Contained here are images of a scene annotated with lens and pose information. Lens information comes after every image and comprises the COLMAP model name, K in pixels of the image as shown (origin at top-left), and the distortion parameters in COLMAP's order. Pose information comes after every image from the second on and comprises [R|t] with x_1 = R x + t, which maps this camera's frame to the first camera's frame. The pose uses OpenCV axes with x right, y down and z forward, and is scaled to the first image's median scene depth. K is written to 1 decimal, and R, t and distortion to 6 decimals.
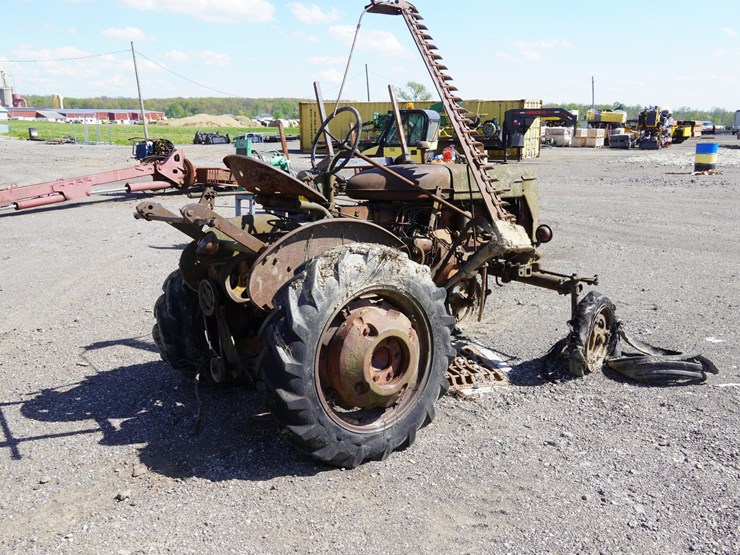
lens RADIAL K [[674.4, 0, 370.0], [0, 674.4, 277.5], [0, 0, 1]] dist [-0.045578, 0.082342]
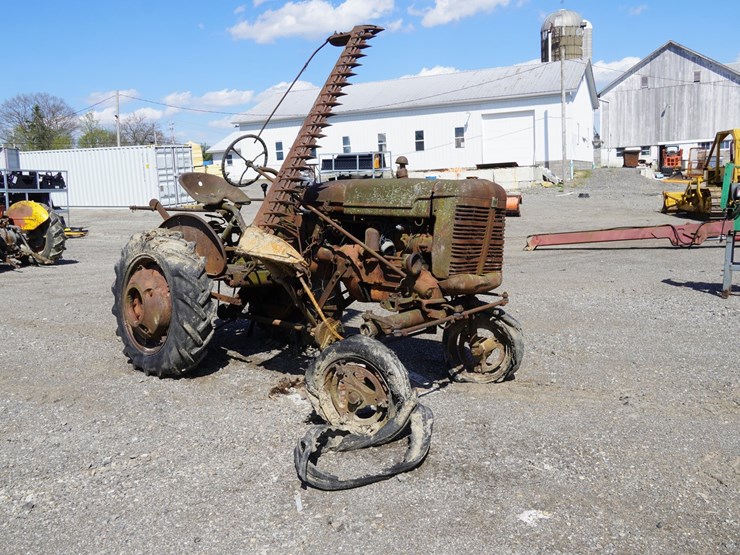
lens RADIAL K [[674.4, 0, 370.0], [0, 674.4, 277.5], [0, 0, 1]] dist [-0.045578, 0.082342]
pose [[0.143374, 0.121862, -0.982137, 1.041056], [-0.184090, 0.978354, 0.094519, -0.115363], [0.972396, 0.167250, 0.162704, 0.829597]]
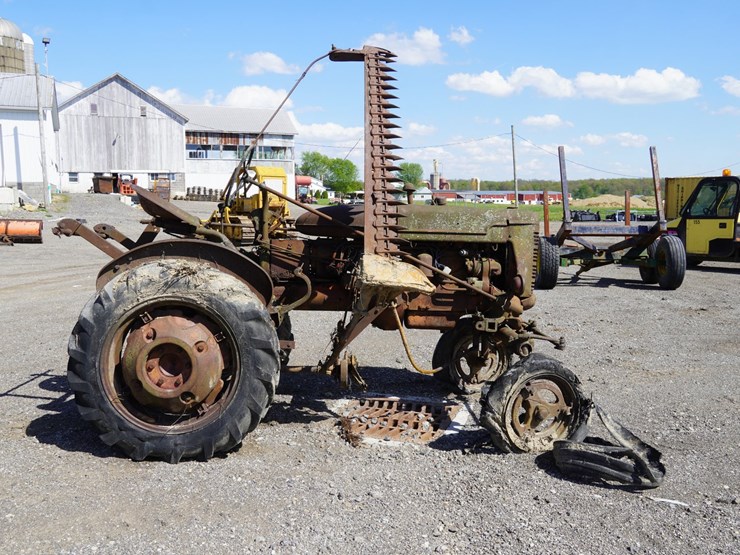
lens RADIAL K [[674.4, 0, 370.0], [0, 674.4, 277.5], [0, 0, 1]] dist [-0.045578, 0.082342]
pose [[0.828098, 0.059753, -0.557390, 0.588000], [-0.125154, 0.988913, -0.079924, 0.019003], [0.546434, 0.135944, 0.826395, 0.178203]]
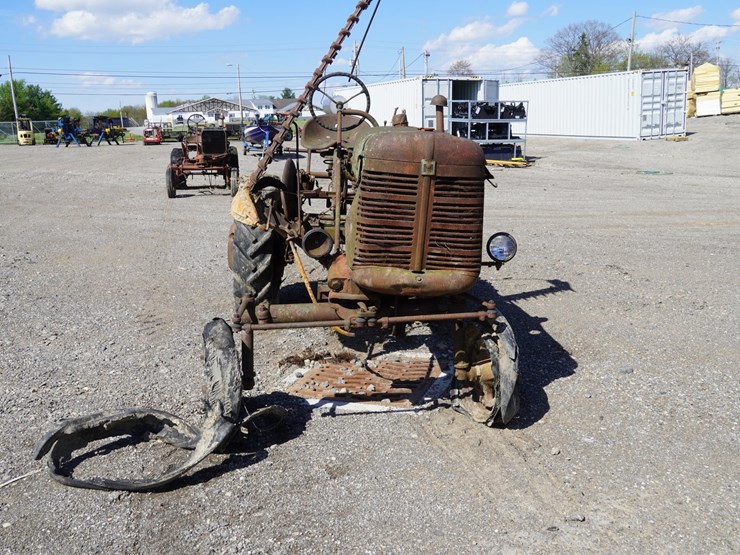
lens RADIAL K [[674.4, 0, 370.0], [0, 674.4, 277.5], [0, 0, 1]] dist [-0.045578, 0.082342]
pose [[-0.583951, 0.183945, -0.790674, 0.724713], [-0.153724, 0.931311, 0.330195, -0.246875], [0.797101, 0.314363, -0.515563, 1.372632]]
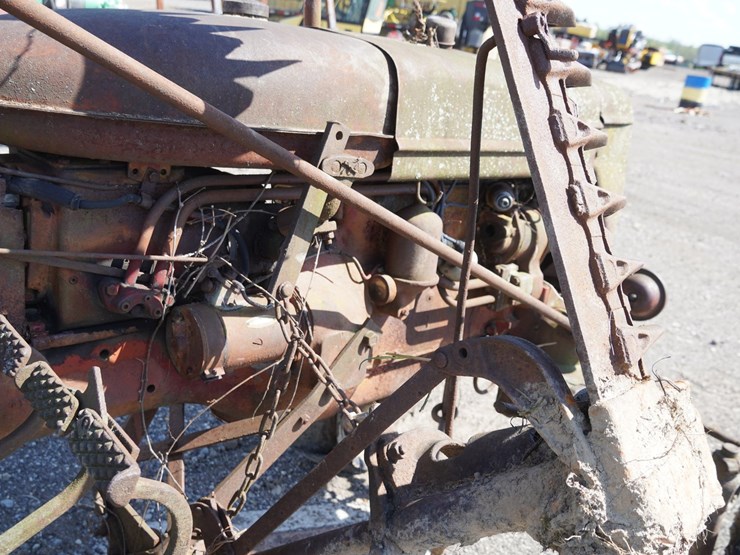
lens RADIAL K [[674.4, 0, 370.0], [0, 674.4, 277.5], [0, 0, 1]] dist [-0.045578, 0.082342]
pose [[0.986337, 0.108785, 0.123712, 0.081813], [-0.127193, 0.980127, 0.152226, -0.108483], [-0.104694, -0.165881, 0.980573, 0.684129]]
